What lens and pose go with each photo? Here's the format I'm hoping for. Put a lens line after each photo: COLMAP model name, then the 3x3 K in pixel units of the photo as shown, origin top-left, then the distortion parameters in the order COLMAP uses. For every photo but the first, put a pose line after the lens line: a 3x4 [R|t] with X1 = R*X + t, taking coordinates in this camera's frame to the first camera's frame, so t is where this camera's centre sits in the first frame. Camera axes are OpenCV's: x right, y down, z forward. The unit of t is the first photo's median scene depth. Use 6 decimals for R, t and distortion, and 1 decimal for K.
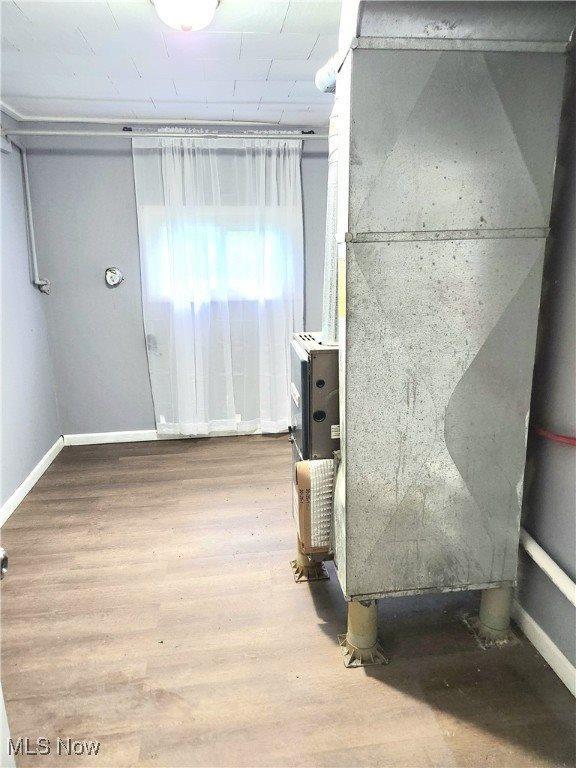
lens RADIAL K [[511.5, 0, 287.8], [0, 511.5, 384.4], [0, 0, 1]] dist [0.035377, -0.011329]
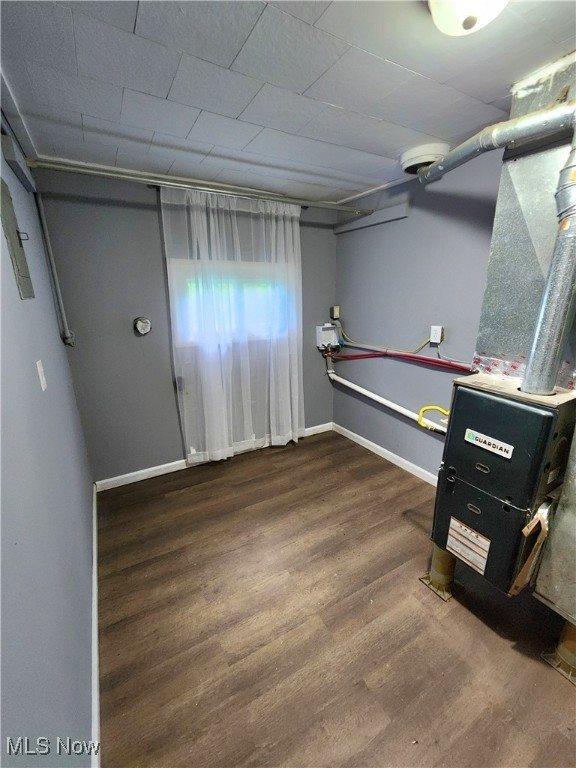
lens RADIAL K [[314.3, 0, 286.6], [0, 314.3, 385.1], [0, 0, 1]] dist [0.002166, -0.001225]
pose [[0.929904, -0.100063, 0.353930, -0.317855], [0.096915, 0.994936, 0.026658, -0.081615], [-0.354806, 0.009511, 0.934892, 0.311573]]
